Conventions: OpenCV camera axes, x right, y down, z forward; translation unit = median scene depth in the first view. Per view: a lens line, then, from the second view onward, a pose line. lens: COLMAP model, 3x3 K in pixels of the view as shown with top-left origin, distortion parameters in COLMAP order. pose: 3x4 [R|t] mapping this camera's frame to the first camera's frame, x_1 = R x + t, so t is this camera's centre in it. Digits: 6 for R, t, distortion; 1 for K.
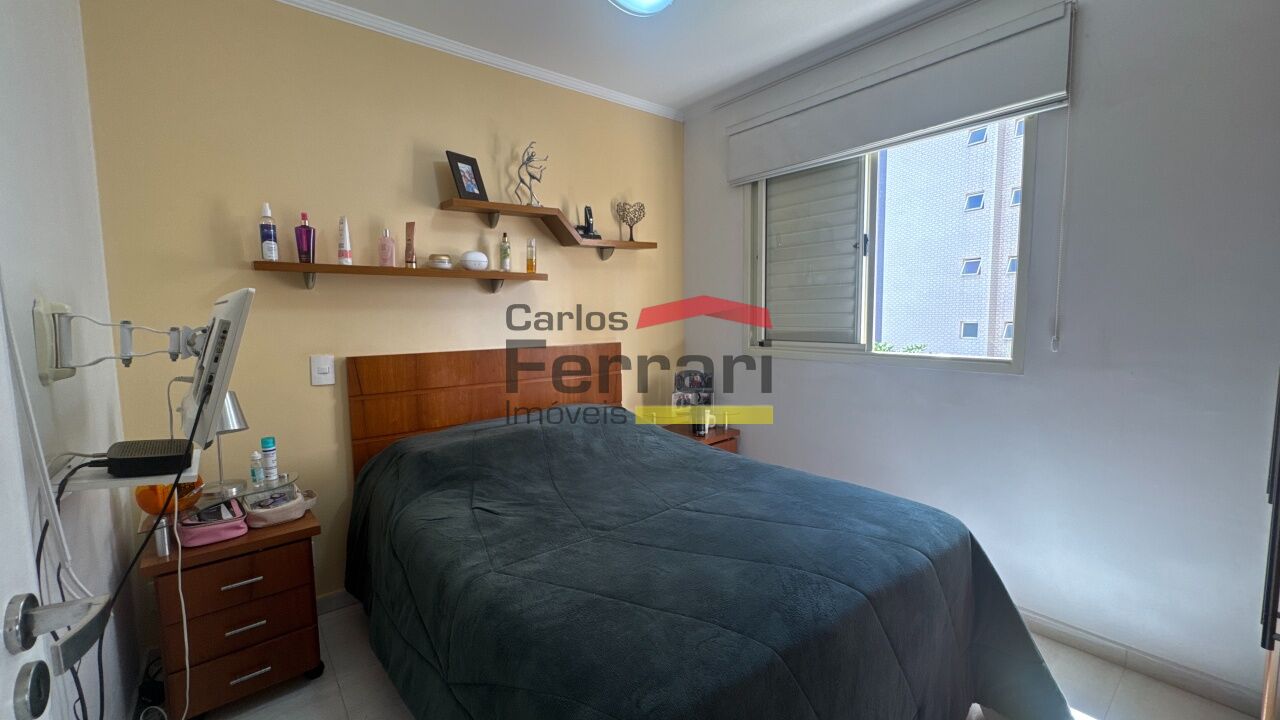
lens RADIAL K [[515.5, 0, 646.5], [0, 515.5, 357.5], [0, 0, 1]] dist [0.012042, 0.000338]
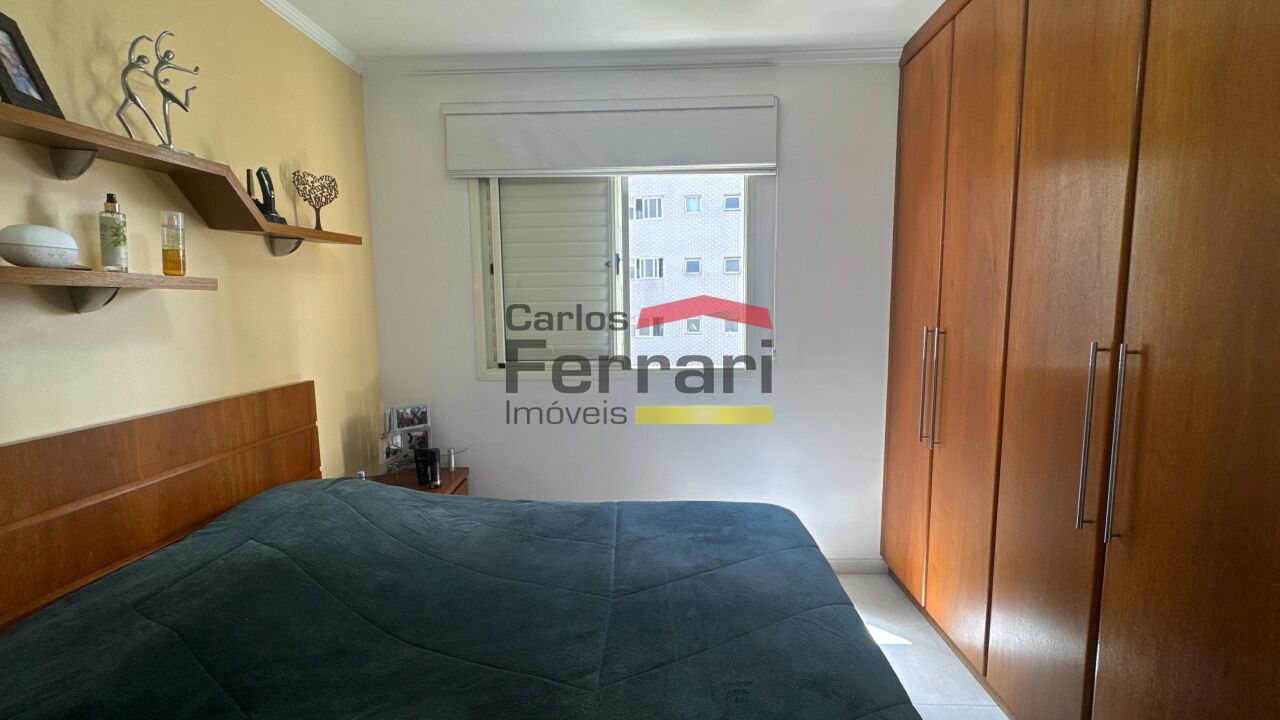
lens RADIAL K [[515.5, 0, 640.2], [0, 515.5, 356.9], [0, 0, 1]] dist [0.012042, 0.000338]
pose [[0.671243, -0.071647, 0.737766, -0.304815], [0.067884, 0.997077, 0.035067, -0.064188], [-0.738122, 0.026544, 0.674145, 0.270930]]
